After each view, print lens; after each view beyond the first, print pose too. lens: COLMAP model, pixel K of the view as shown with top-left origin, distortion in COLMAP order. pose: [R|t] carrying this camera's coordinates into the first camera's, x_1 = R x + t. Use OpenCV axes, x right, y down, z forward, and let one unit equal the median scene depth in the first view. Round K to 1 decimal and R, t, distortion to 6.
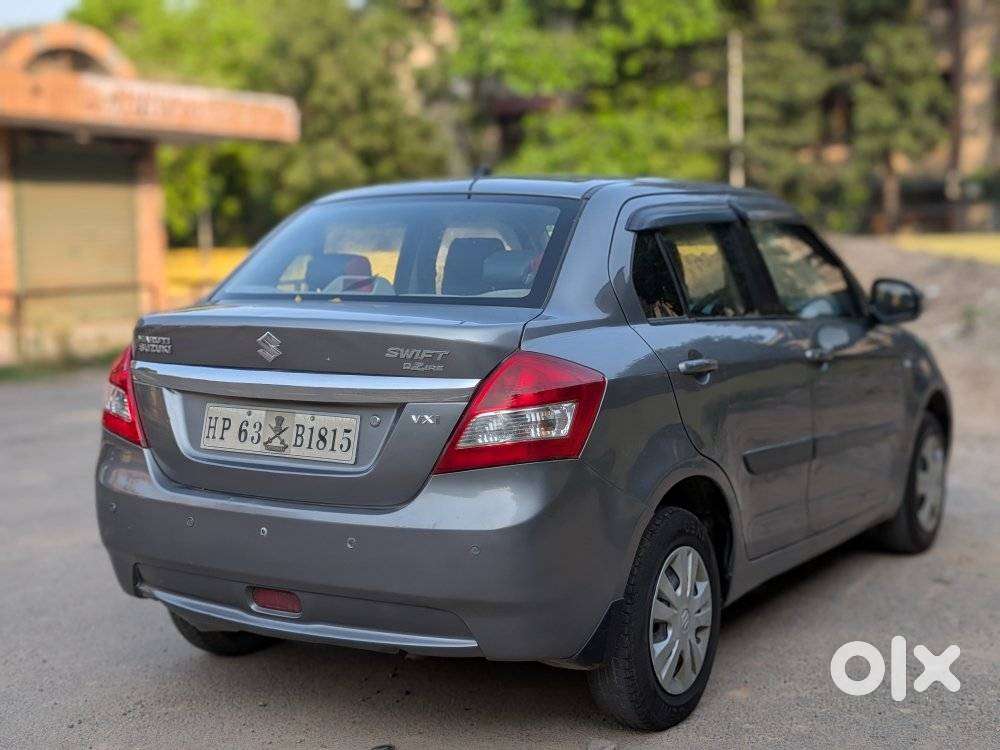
lens RADIAL K [[1474.7, 0, 500.4], [0, 1474.7, 379.6], [0, 0, 1]] dist [0.081475, 0.000000]
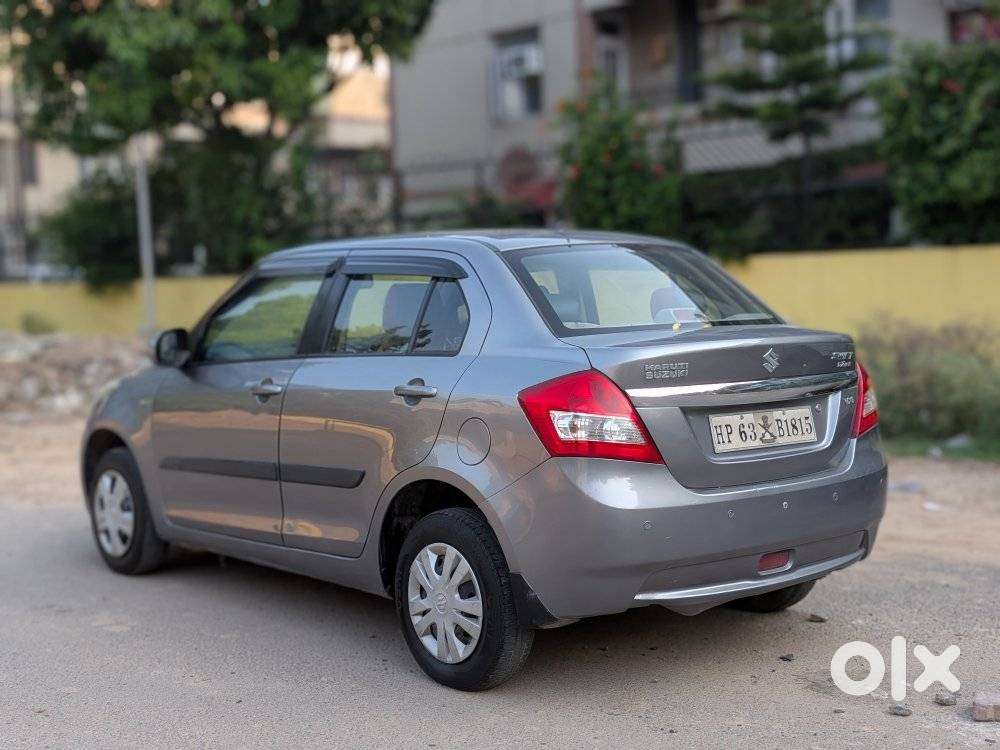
lens RADIAL K [[1474.7, 0, 492.1], [0, 1474.7, 404.3], [0, 0, 1]] dist [0.081475, 0.000000]
pose [[0.309878, -0.078995, 0.947489, -1.405590], [0.109200, 0.992905, 0.047067, -0.069134], [-0.944484, 0.088880, 0.316306, 0.809547]]
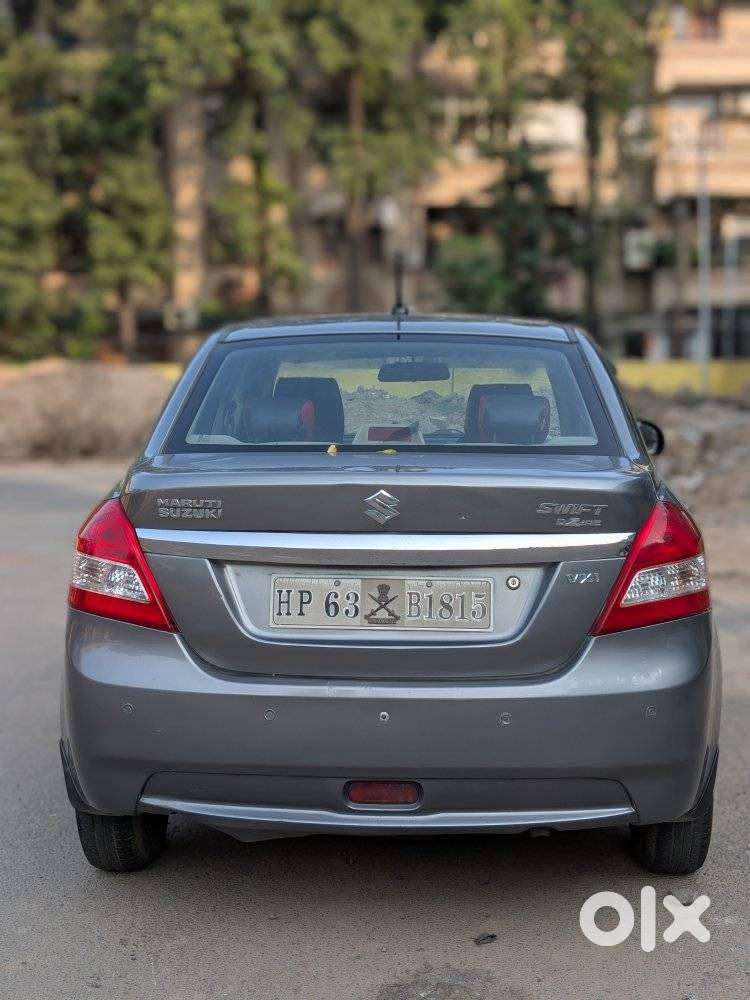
lens RADIAL K [[1474.7, 0, 380.4], [0, 1474.7, 498.0], [0, 0, 1]] dist [0.081475, 0.000000]
pose [[0.875774, -0.037073, 0.481296, -0.568656], [0.039330, 0.999212, 0.005401, -0.031633], [-0.481117, 0.014199, 0.876542, 0.221728]]
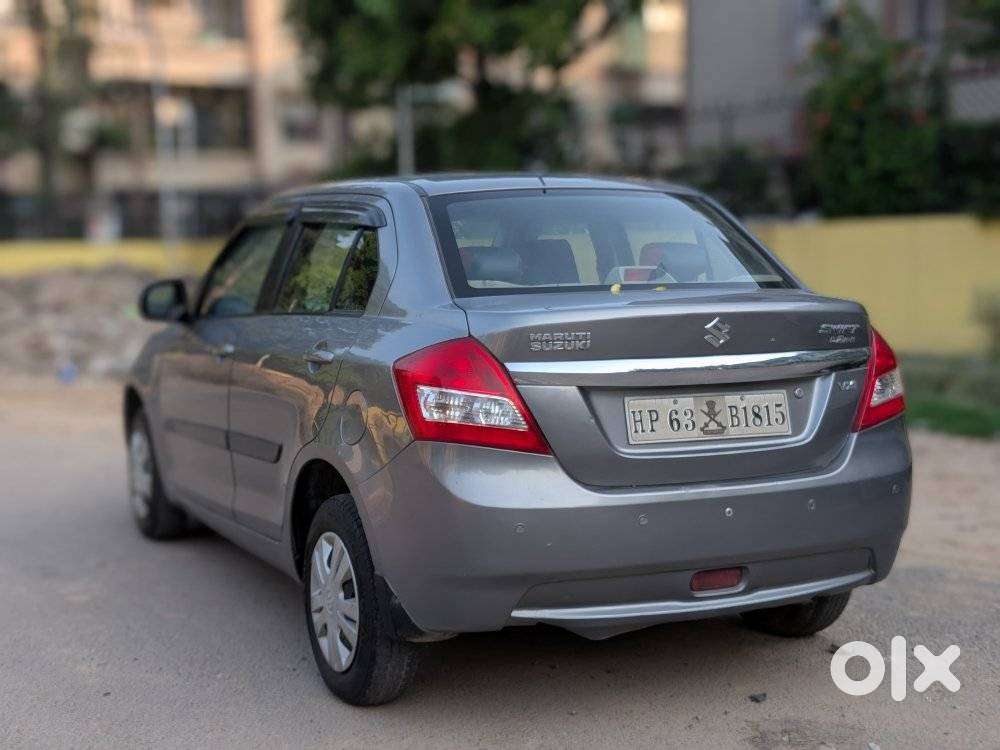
lens RADIAL K [[1474.7, 0, 466.6], [0, 1474.7, 397.4], [0, 0, 1]] dist [0.081475, 0.000000]
pose [[0.540727, -0.083028, 0.837091, -1.086831], [0.083770, 0.995485, 0.044627, -0.036809], [-0.837017, 0.045992, 0.545241, 0.576045]]
